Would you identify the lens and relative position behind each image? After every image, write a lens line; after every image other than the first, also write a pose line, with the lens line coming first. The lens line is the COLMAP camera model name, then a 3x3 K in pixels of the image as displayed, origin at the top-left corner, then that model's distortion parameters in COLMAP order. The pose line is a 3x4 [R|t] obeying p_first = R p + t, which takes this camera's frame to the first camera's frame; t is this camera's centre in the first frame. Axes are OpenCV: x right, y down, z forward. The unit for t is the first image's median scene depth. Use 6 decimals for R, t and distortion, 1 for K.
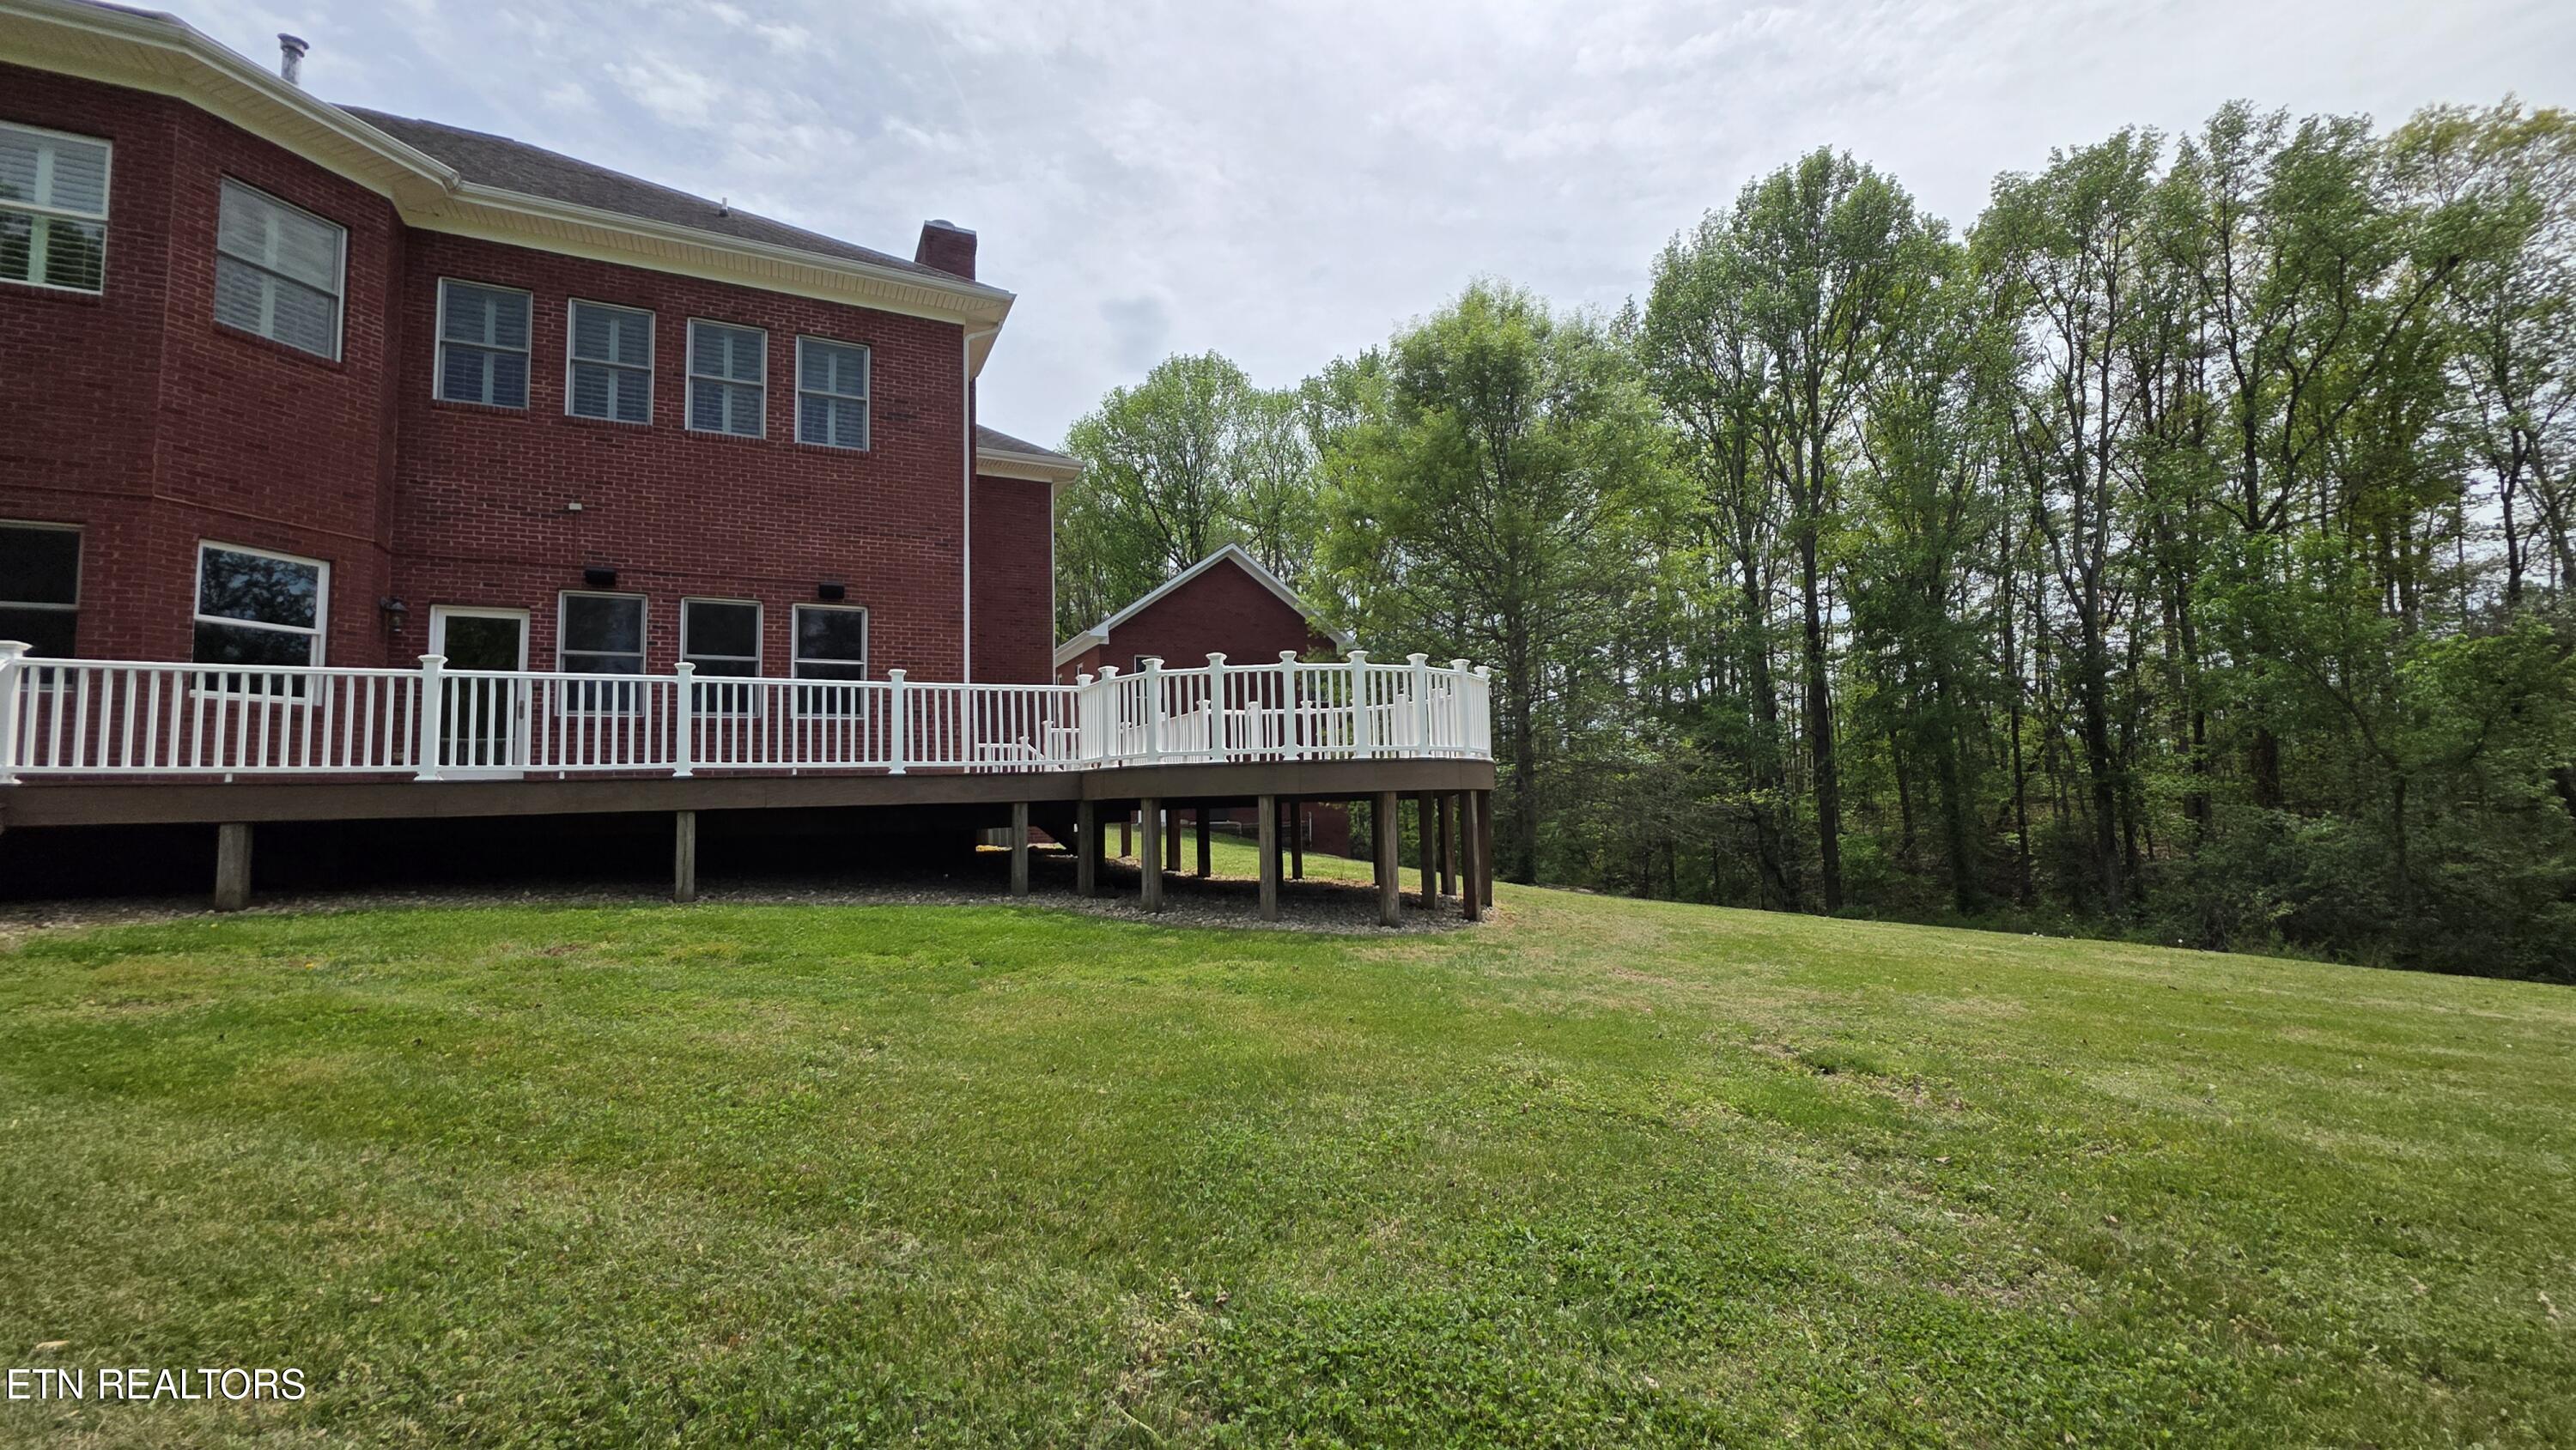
lens RADIAL K [[889.9, 0, 1199.6], [0, 889.9, 730.8], [0, 0, 1]] dist [0.000407, 0.000076]
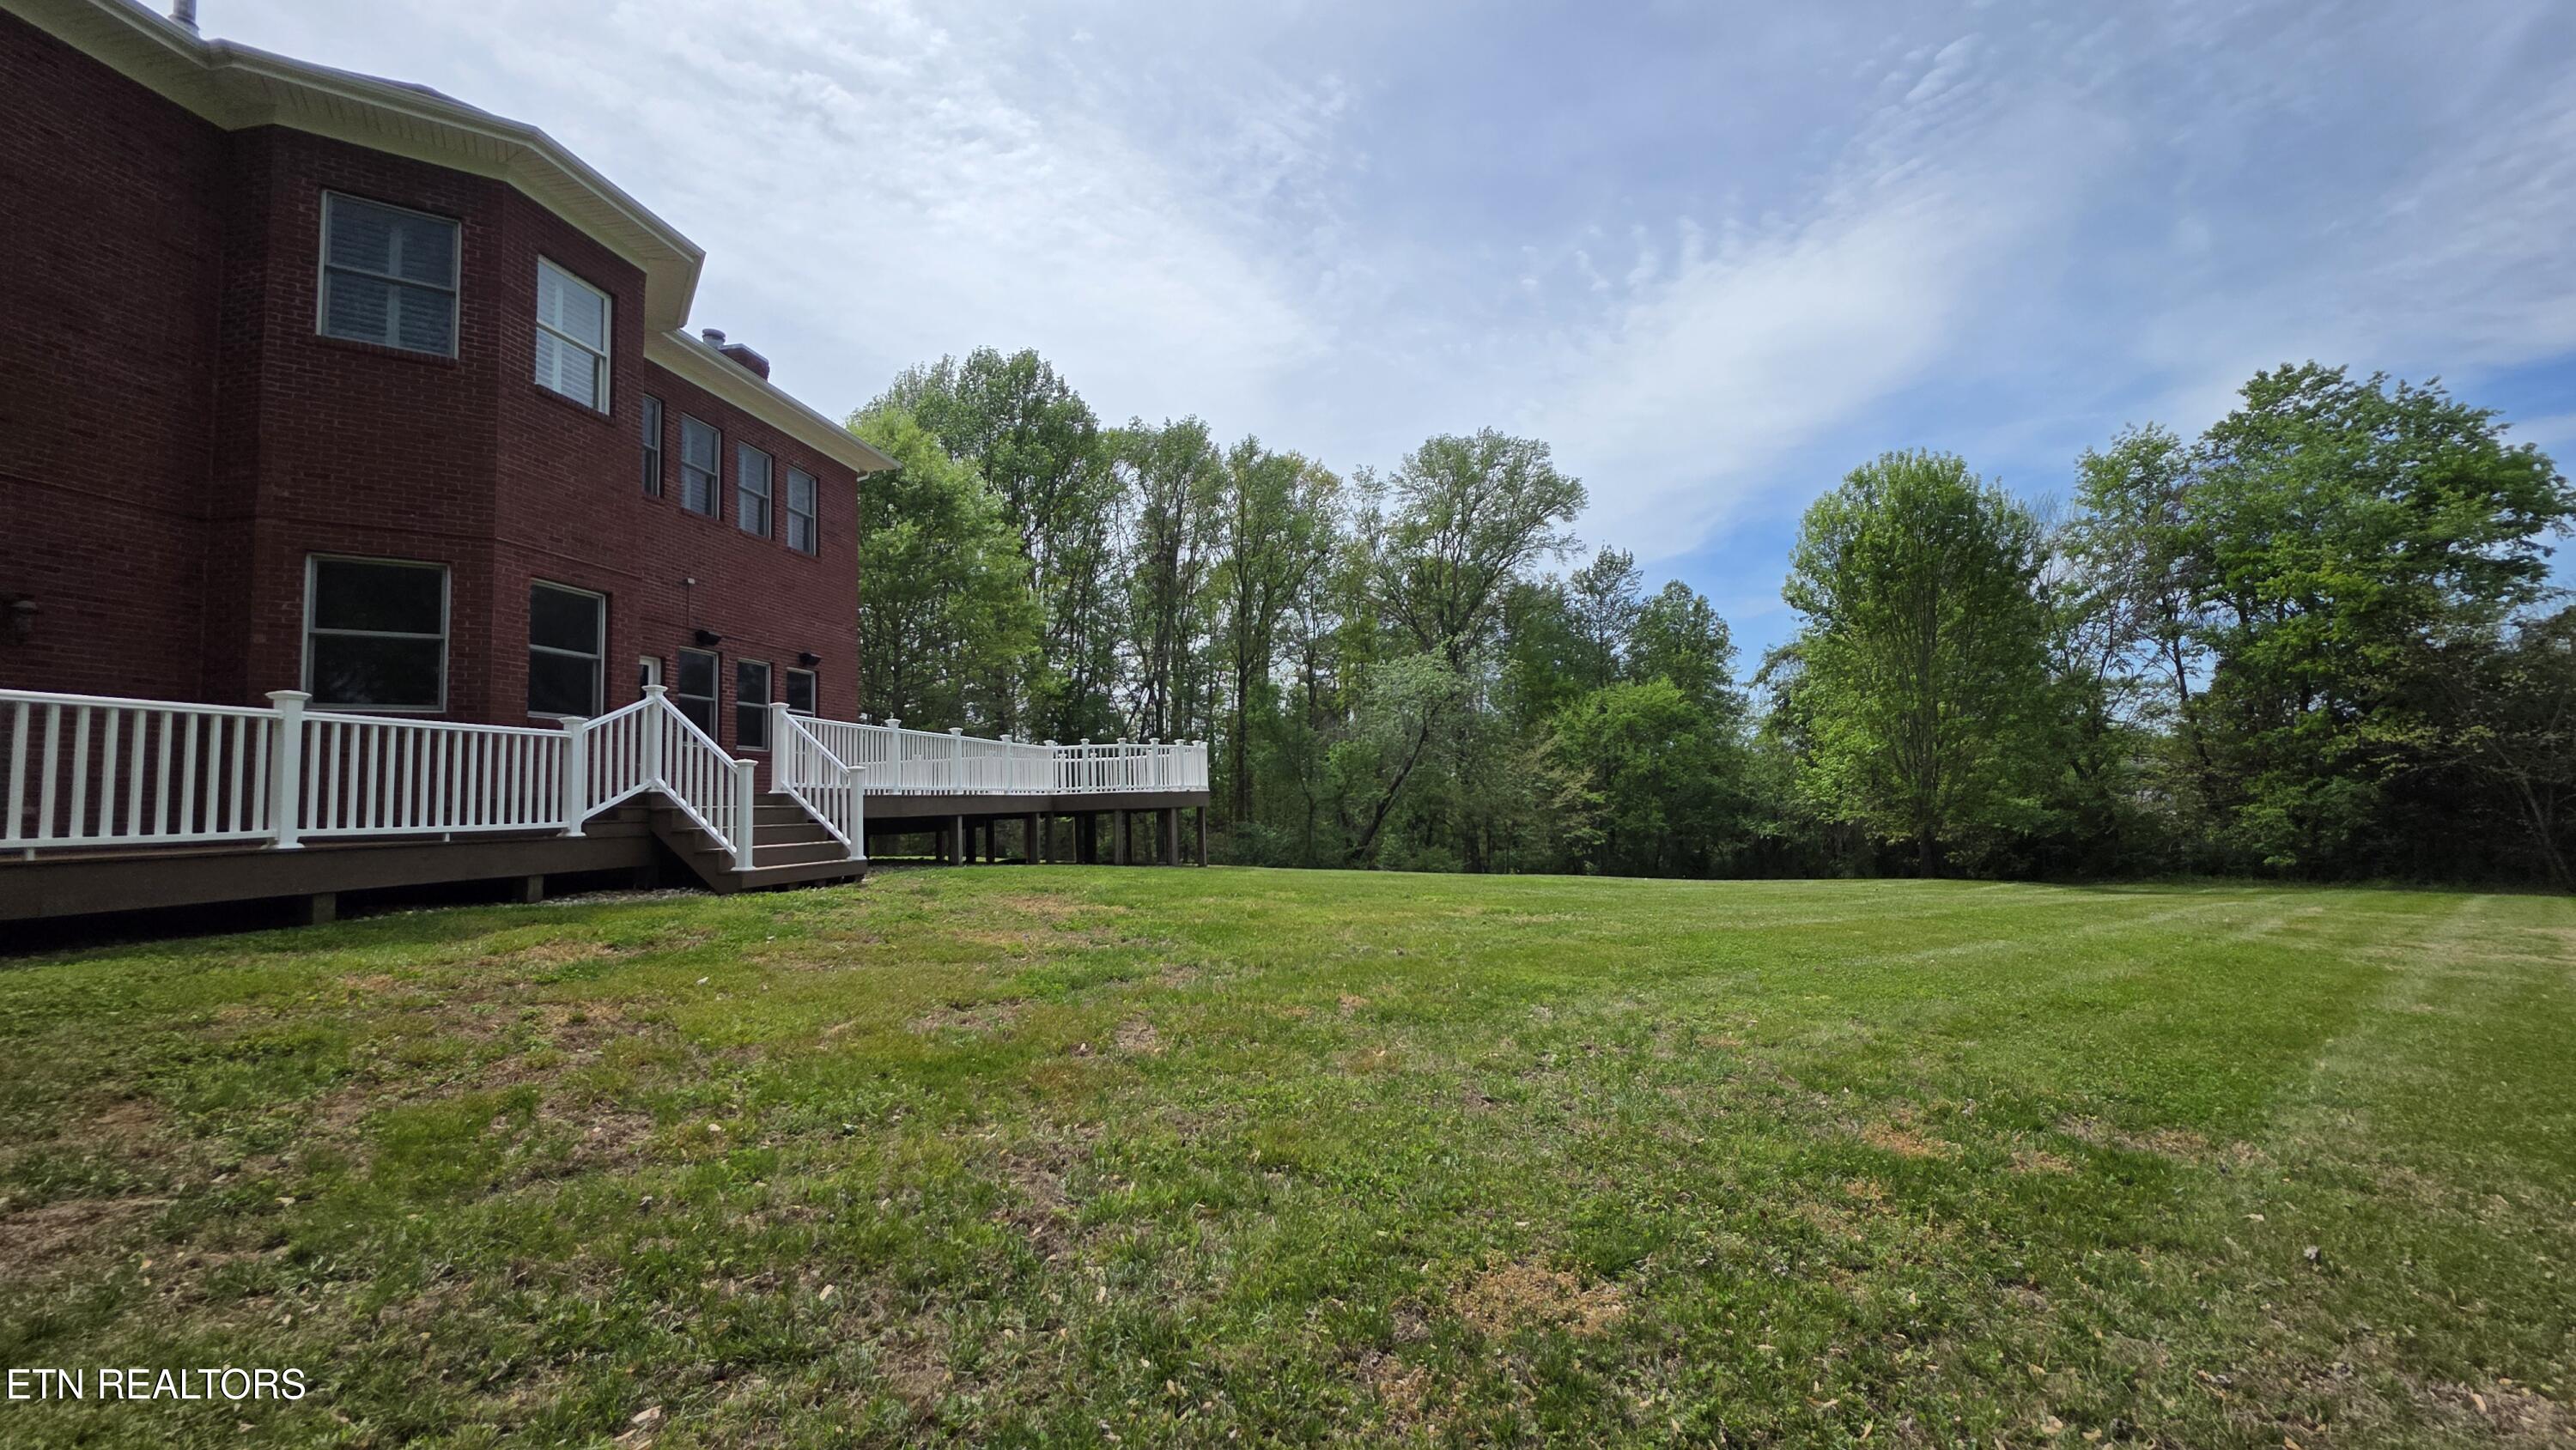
lens RADIAL K [[889.9, 0, 1199.6], [0, 889.9, 730.8], [0, 0, 1]] dist [0.000407, 0.000076]
pose [[0.619953, 0.031498, 0.784007, -1.057904], [0.001999, 0.999127, -0.041721, -0.014399], [-0.784637, 0.027432, 0.619349, -0.170284]]
